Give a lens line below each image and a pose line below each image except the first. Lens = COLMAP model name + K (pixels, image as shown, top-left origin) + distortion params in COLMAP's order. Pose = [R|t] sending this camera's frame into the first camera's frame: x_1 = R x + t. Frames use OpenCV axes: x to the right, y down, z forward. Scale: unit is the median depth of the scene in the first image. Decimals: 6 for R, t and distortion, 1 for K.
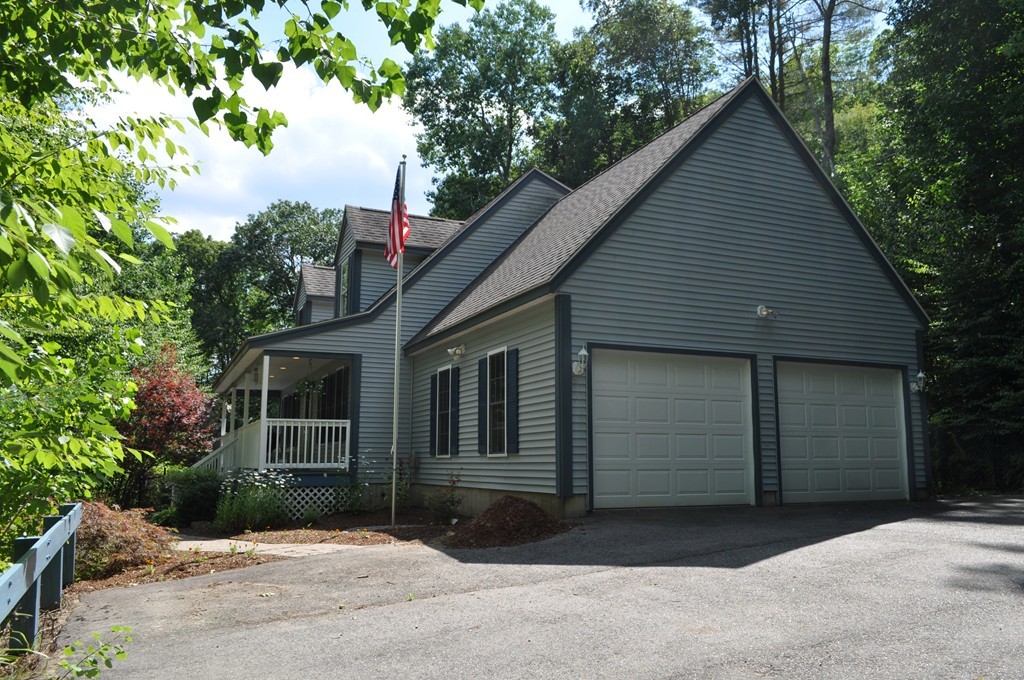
lens RADIAL K [[802.1, 0, 517.0], [0, 802.1, 342.0], [0, 0, 1]] dist [0.000407, 0.005829]
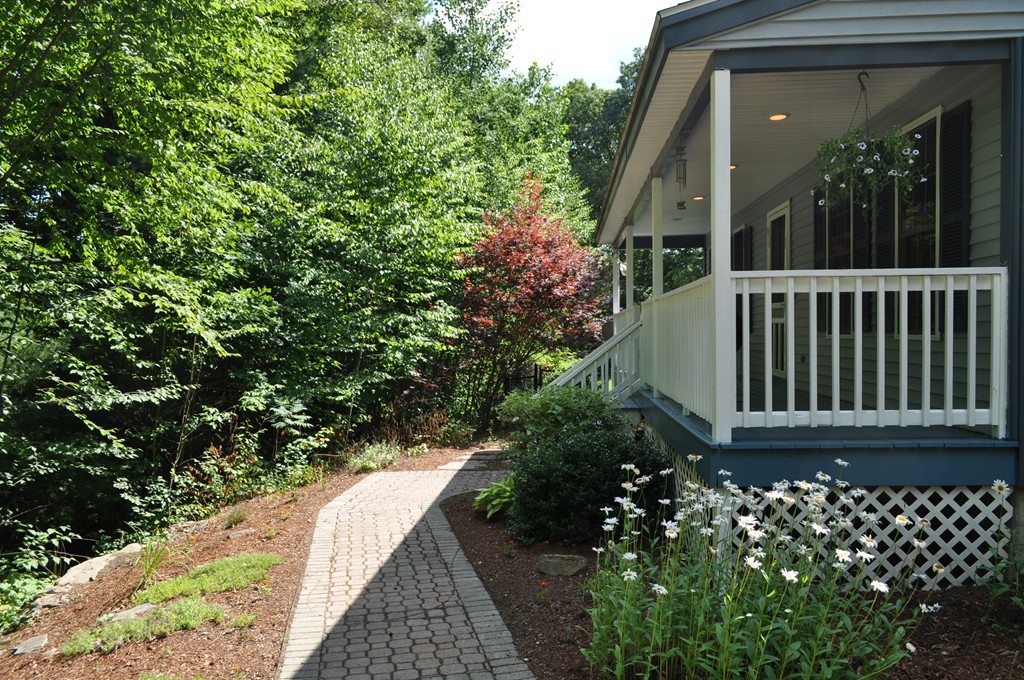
lens RADIAL K [[802.1, 0, 517.0], [0, 802.1, 342.0], [0, 0, 1]] dist [0.000407, 0.005829]
pose [[0.886745, -0.002439, -0.462252, -0.142604], [0.077578, 0.986588, 0.143614, 0.041929], [0.455702, -0.163209, 0.875042, 0.402778]]
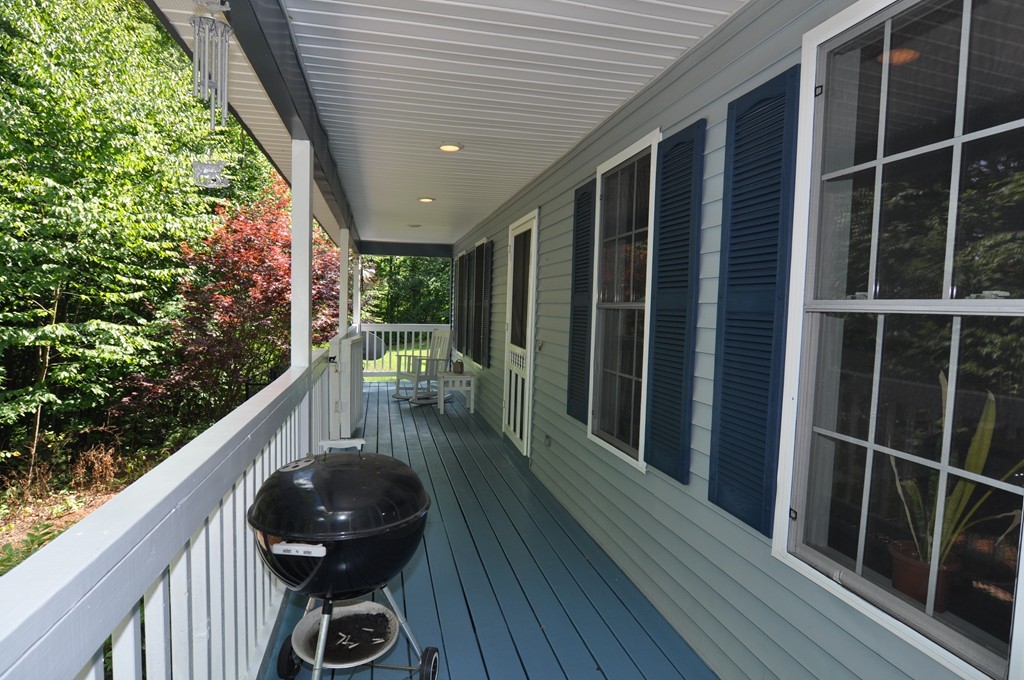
lens RADIAL K [[556.8, 0, 512.0], [0, 556.8, 340.0], [0, 0, 1]] dist [-0.003595, -0.000265]
pose [[0.982476, 0.032228, -0.183583, -0.174726], [0.006739, 0.978152, 0.207780, 0.044213], [0.186269, -0.205376, 0.960794, 0.603490]]
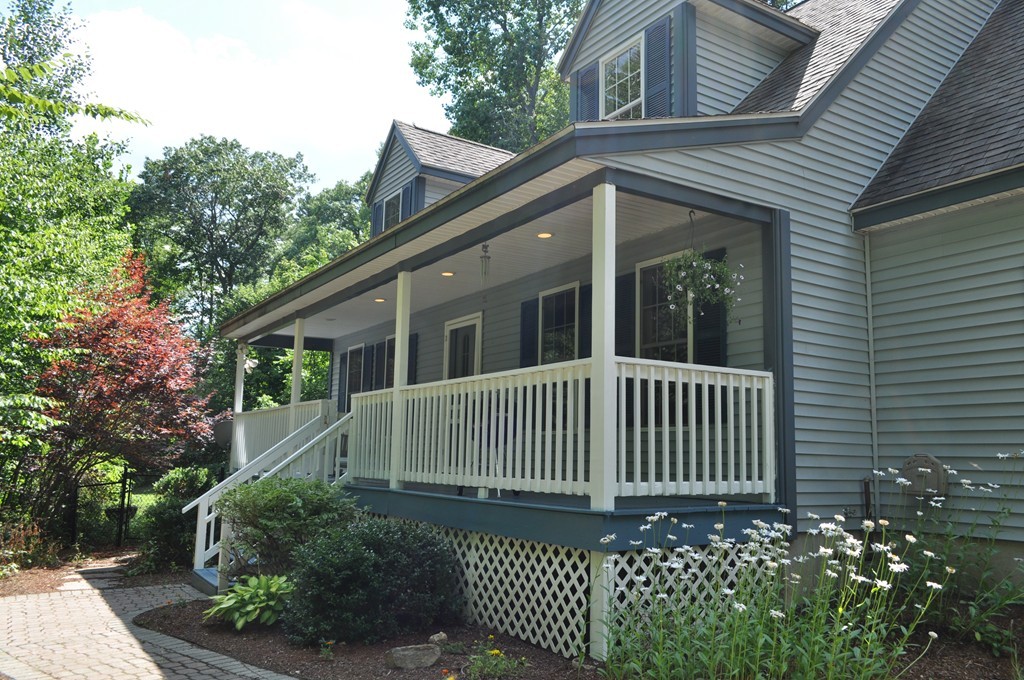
lens RADIAL K [[802.1, 0, 517.0], [0, 802.1, 342.0], [0, 0, 1]] dist [0.000407, 0.005829]
pose [[0.989077, 0.038903, 0.142170, -0.240347], [-0.040028, 0.999186, 0.005060, 0.052640], [-0.141858, -0.010696, 0.989829, 0.385616]]
